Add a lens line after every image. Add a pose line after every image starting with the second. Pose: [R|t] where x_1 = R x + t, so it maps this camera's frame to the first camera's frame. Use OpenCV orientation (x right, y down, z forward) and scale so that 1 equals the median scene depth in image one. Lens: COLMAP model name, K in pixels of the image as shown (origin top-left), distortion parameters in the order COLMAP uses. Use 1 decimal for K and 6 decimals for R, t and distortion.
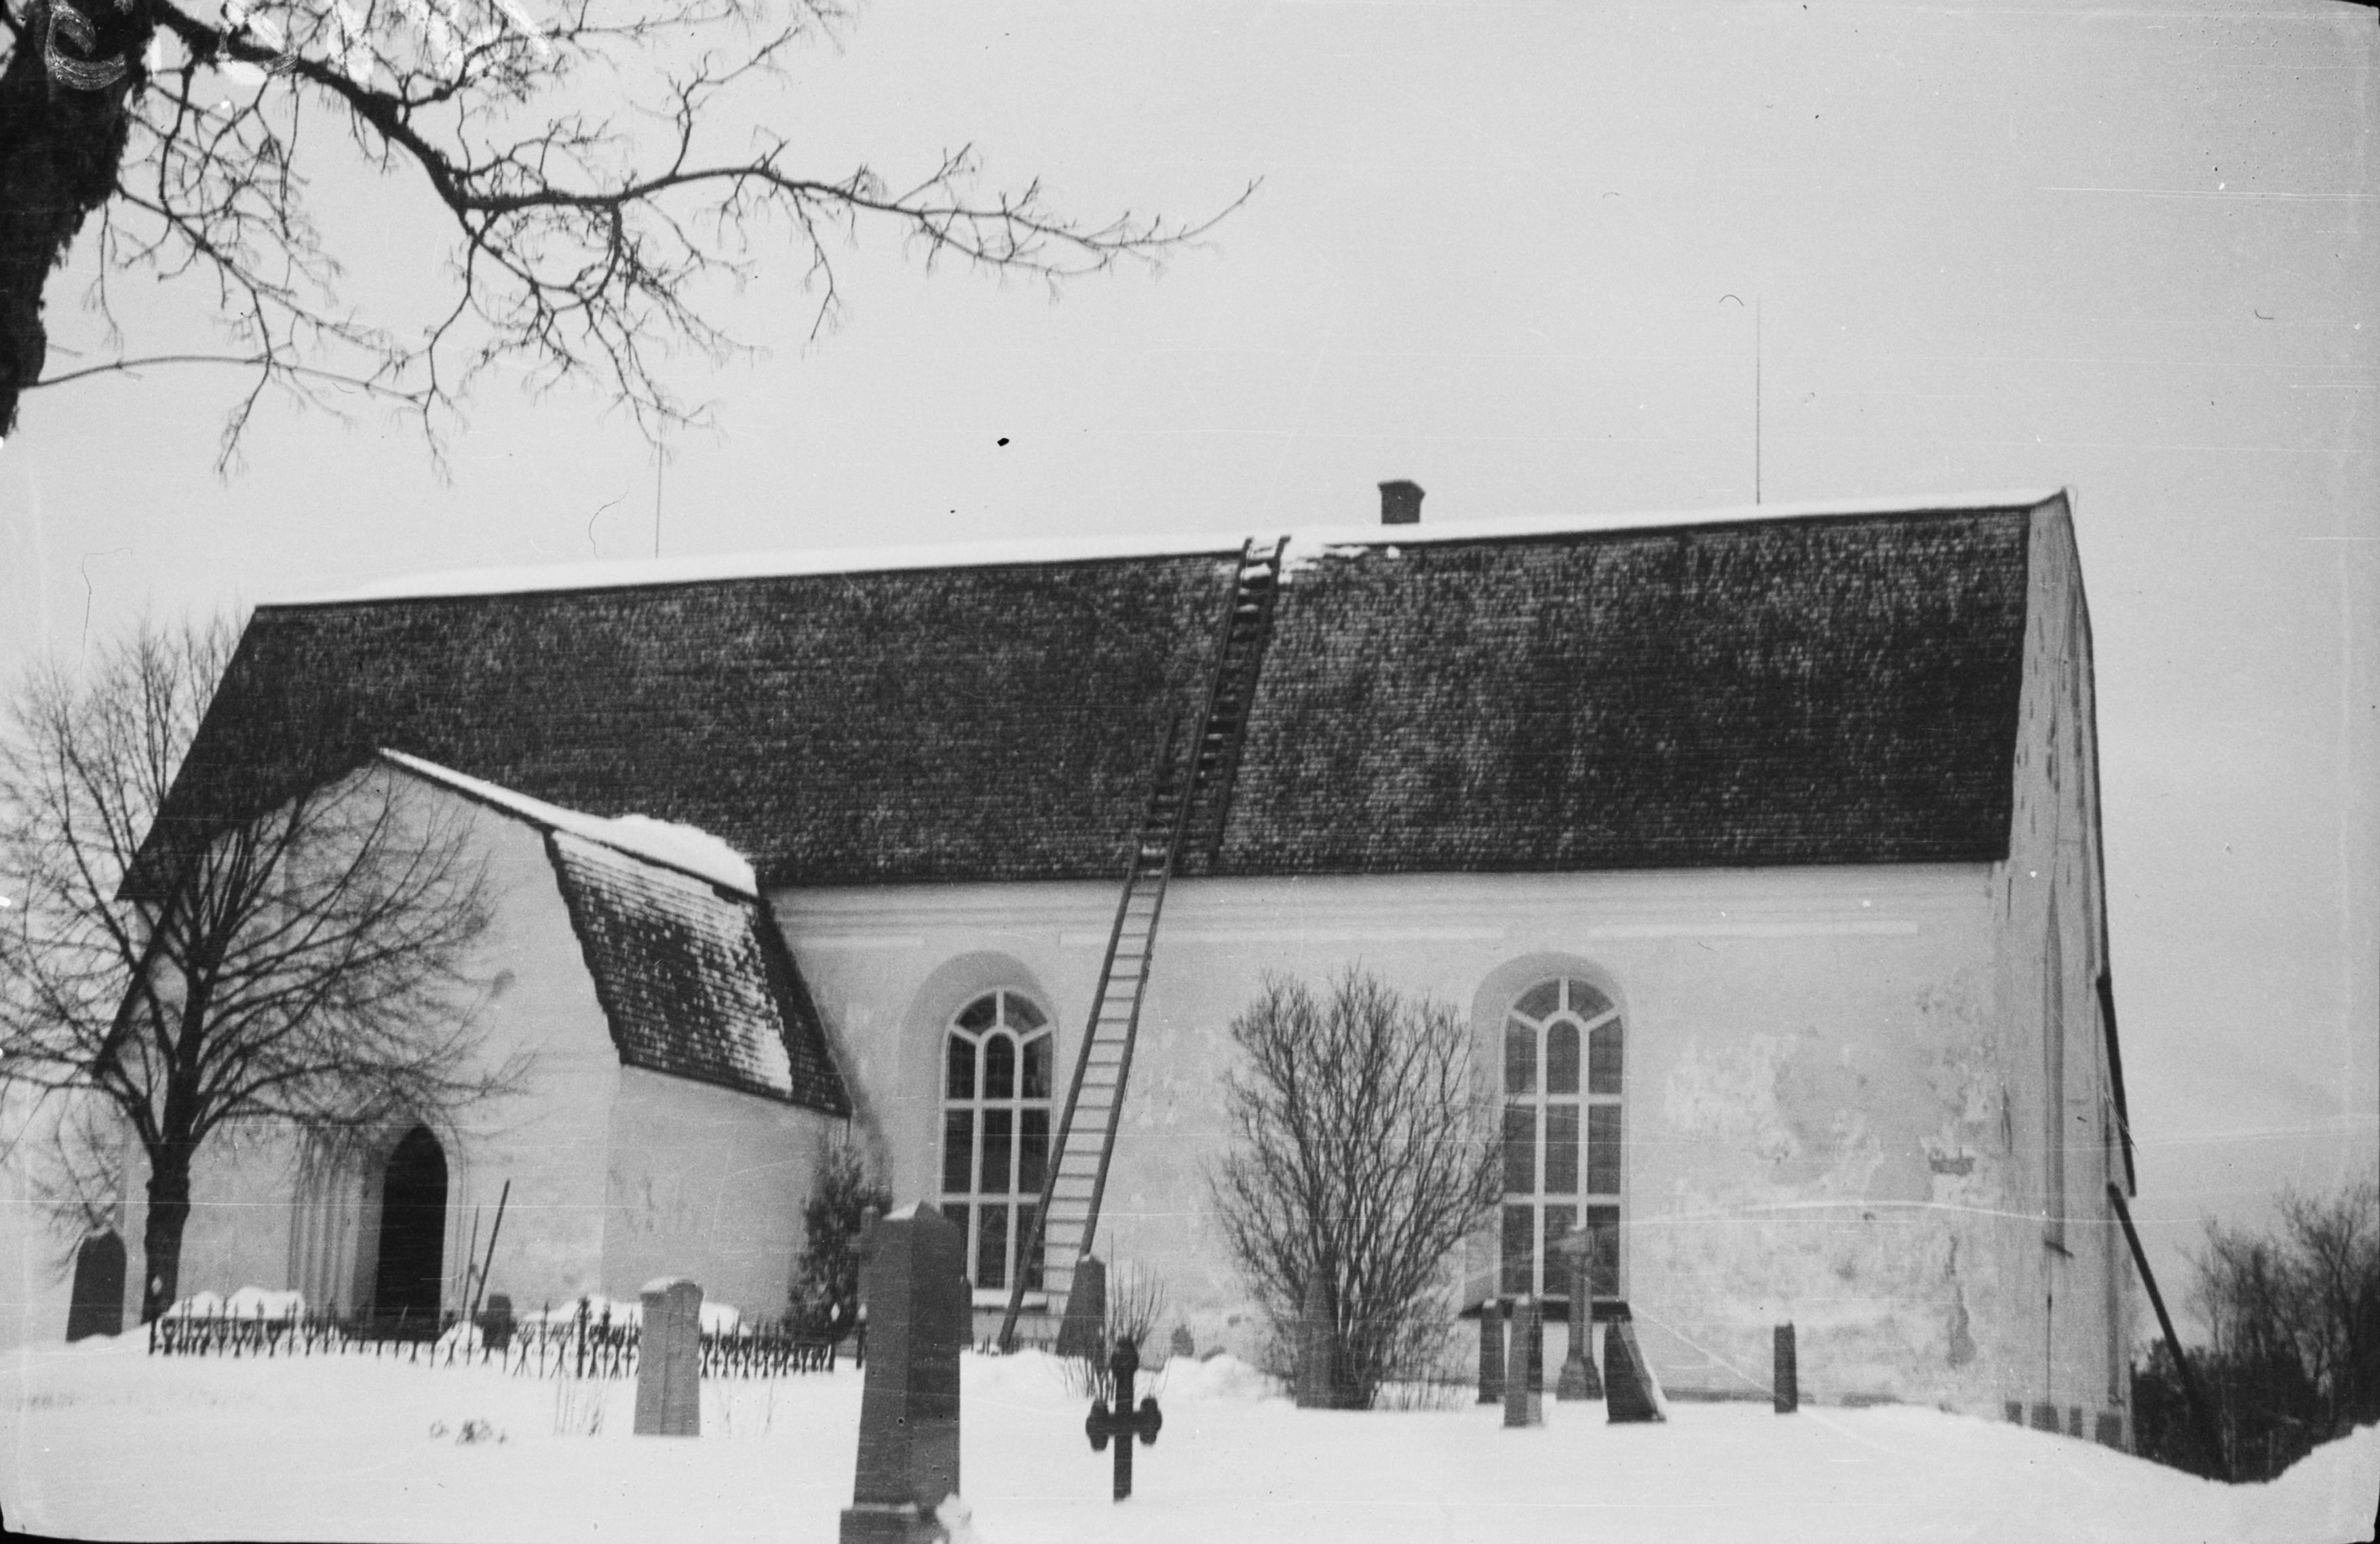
lens RADIAL K [[3260.0, 0, 1158.1], [0, 3260.0, 769.2], [0, 0, 1]] dist [0.002002, 0.086338]
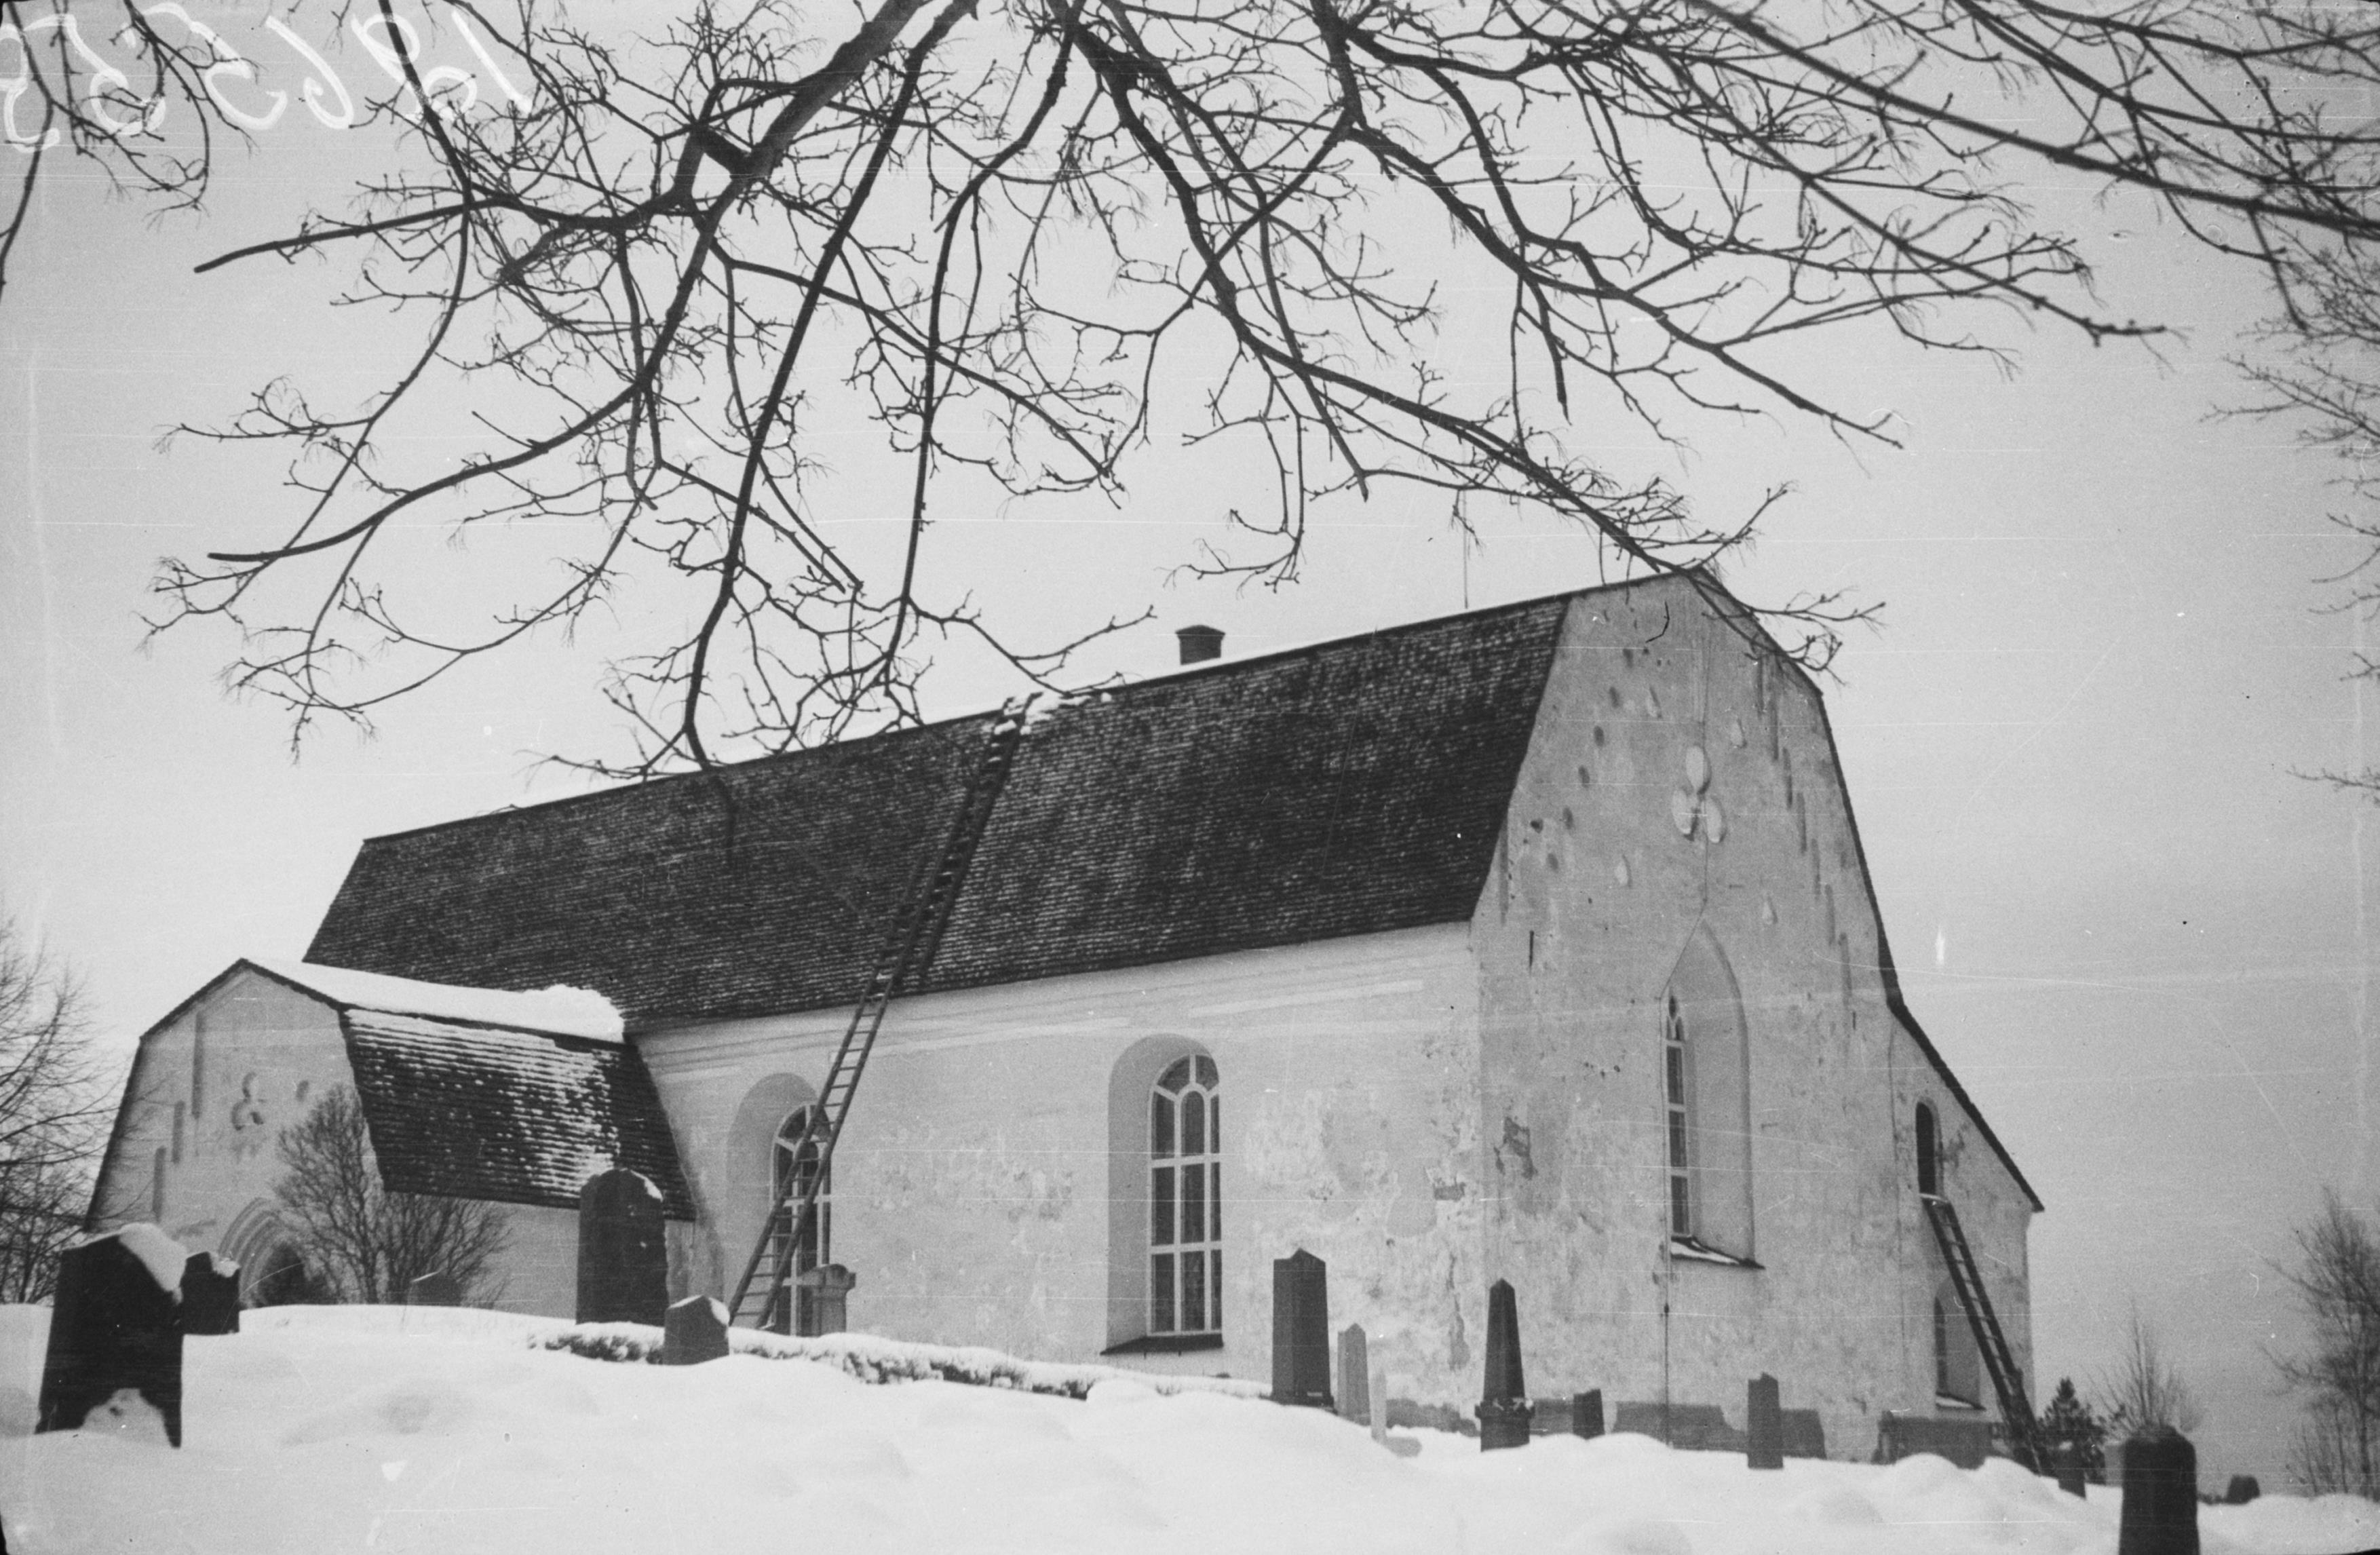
lens RADIAL K [[3260.1, 0, 1158.1], [0, 3260.1, 774.7], [0, 0, 1]] dist [0.002002, 0.086338]
pose [[0.948709, -0.112187, -0.295577, 0.449472], [0.100910, 0.993473, -0.053187, 0.025167], [0.299615, 0.020632, 0.953837, -0.099095]]
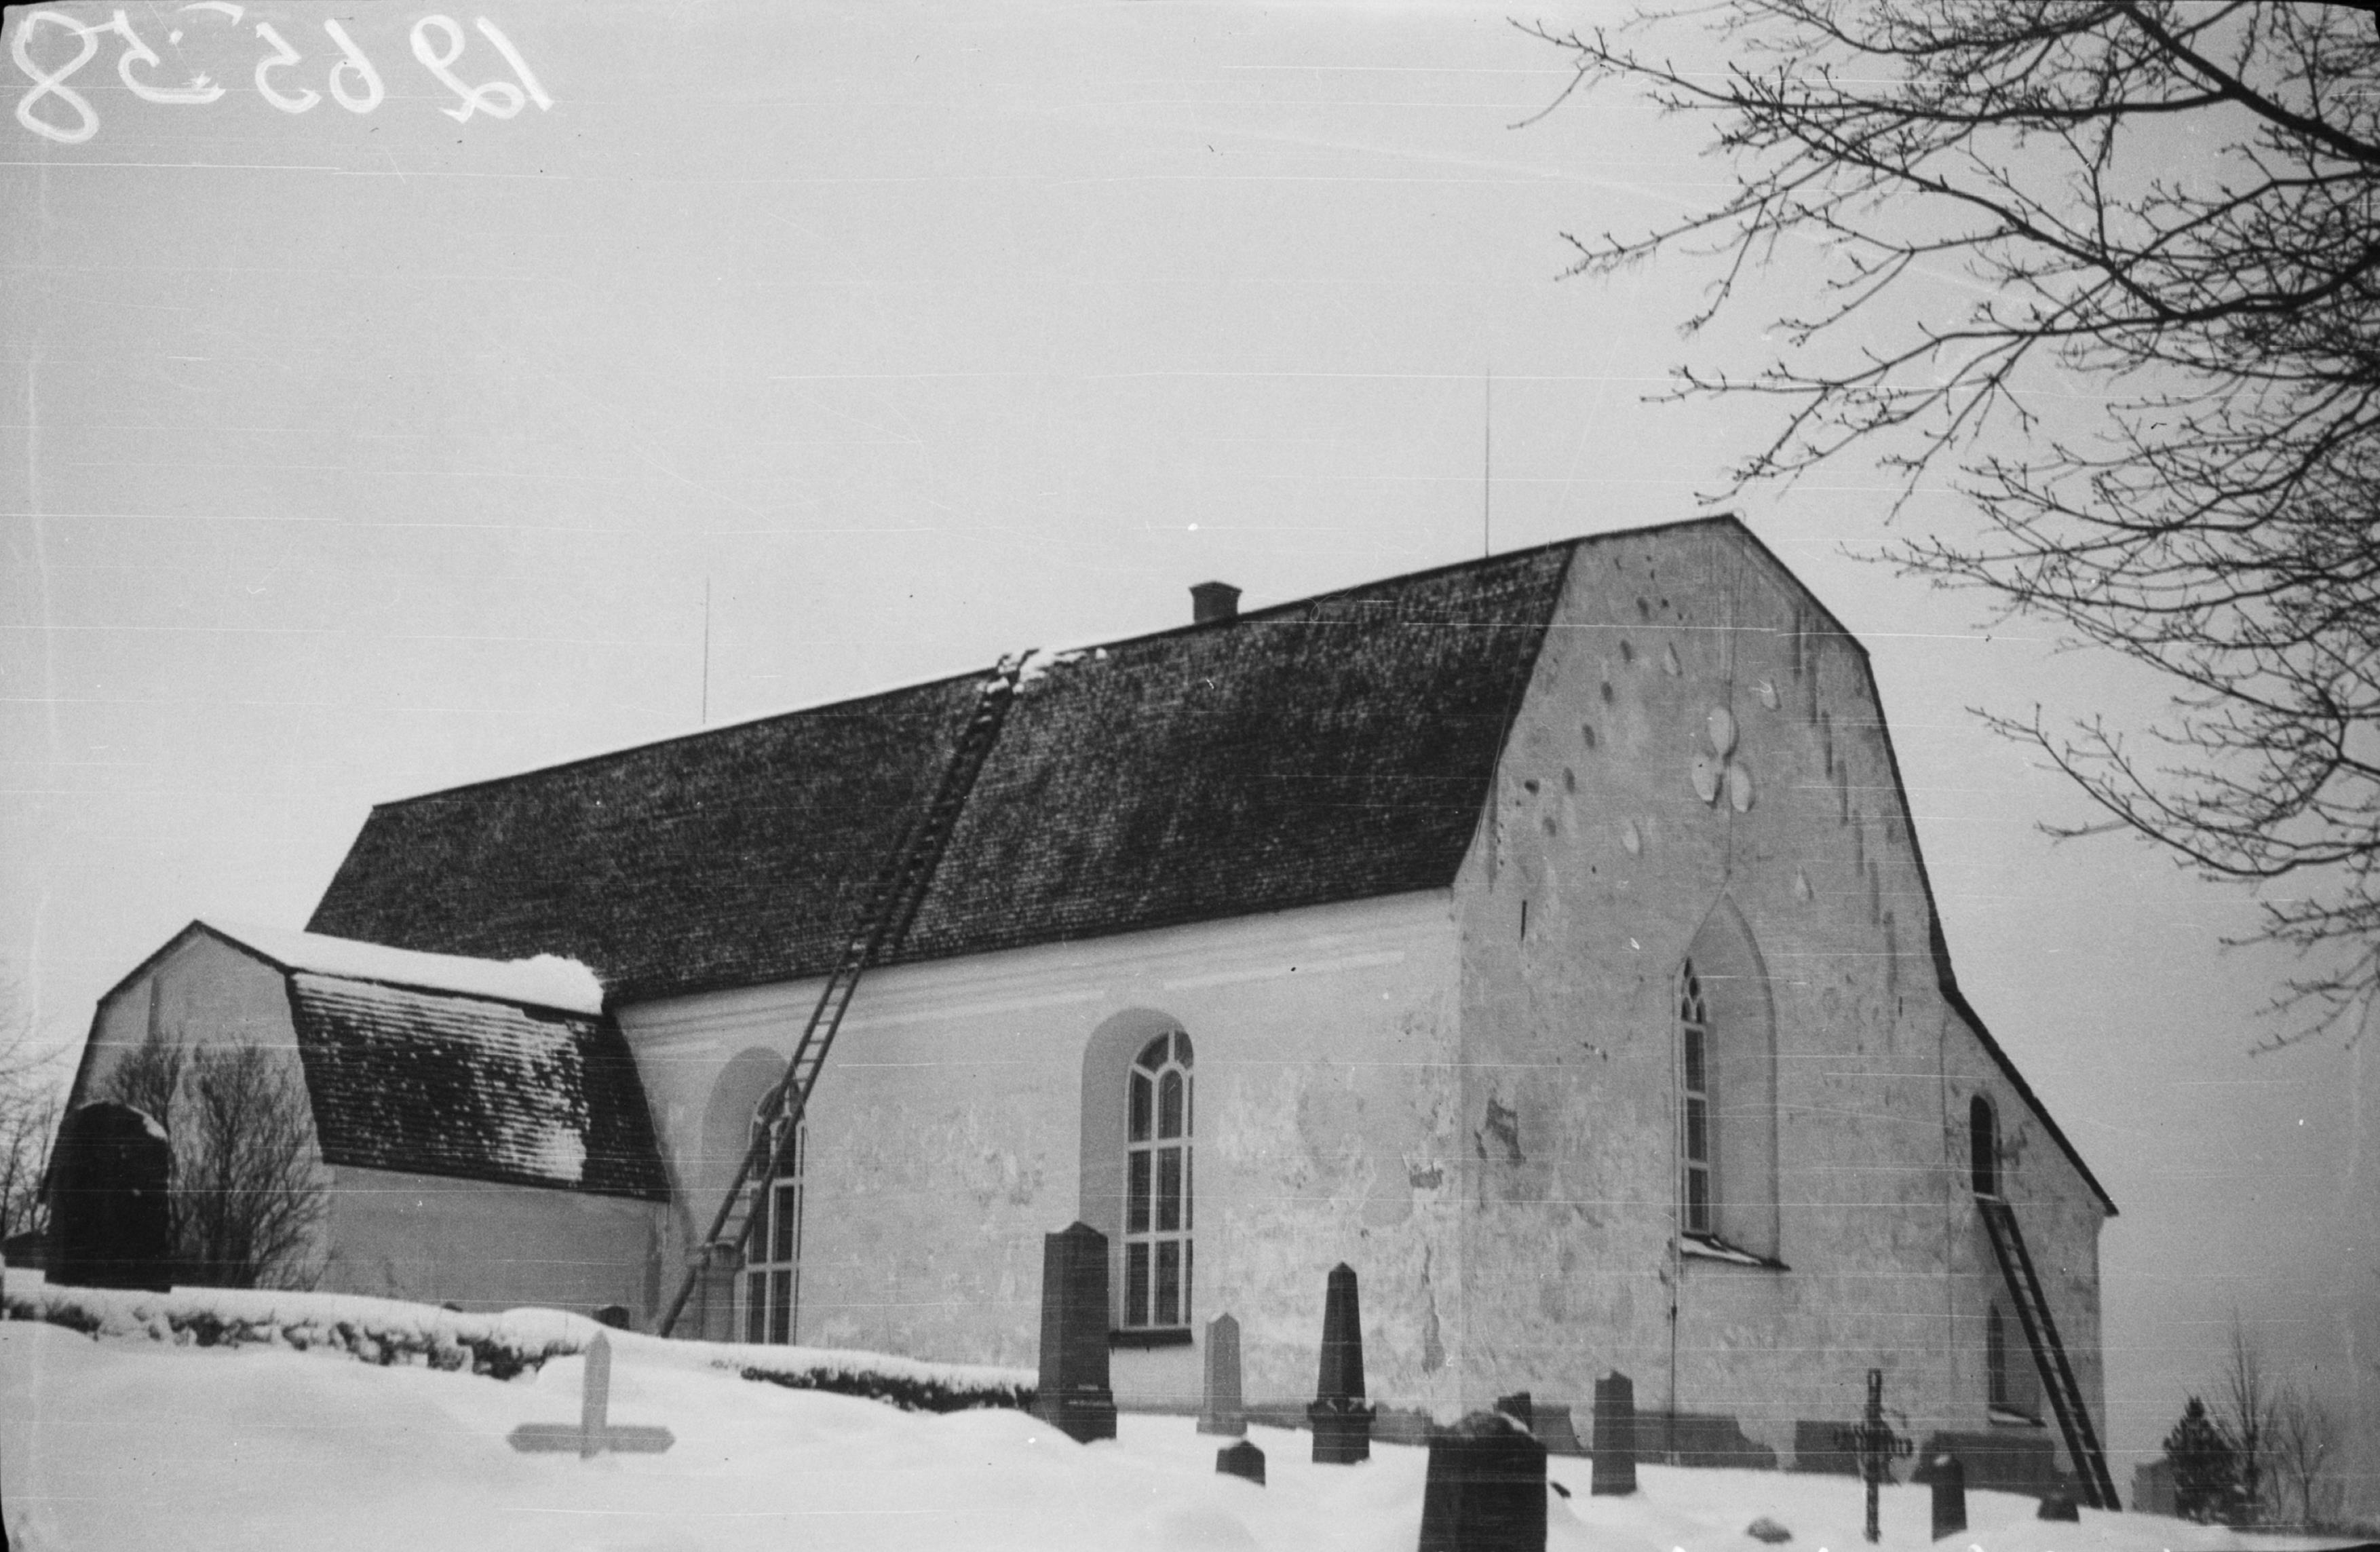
lens RADIAL K [[3260.5, 0, 1158.1], [0, 3260.5, 773.2], [0, 0, 1]] dist [0.002002, 0.086338]
pose [[0.930238, -0.105872, -0.351352, 0.492658], [0.090431, 0.994086, -0.060122, 0.042597], [0.355639, 0.024155, 0.934311, -0.011157]]
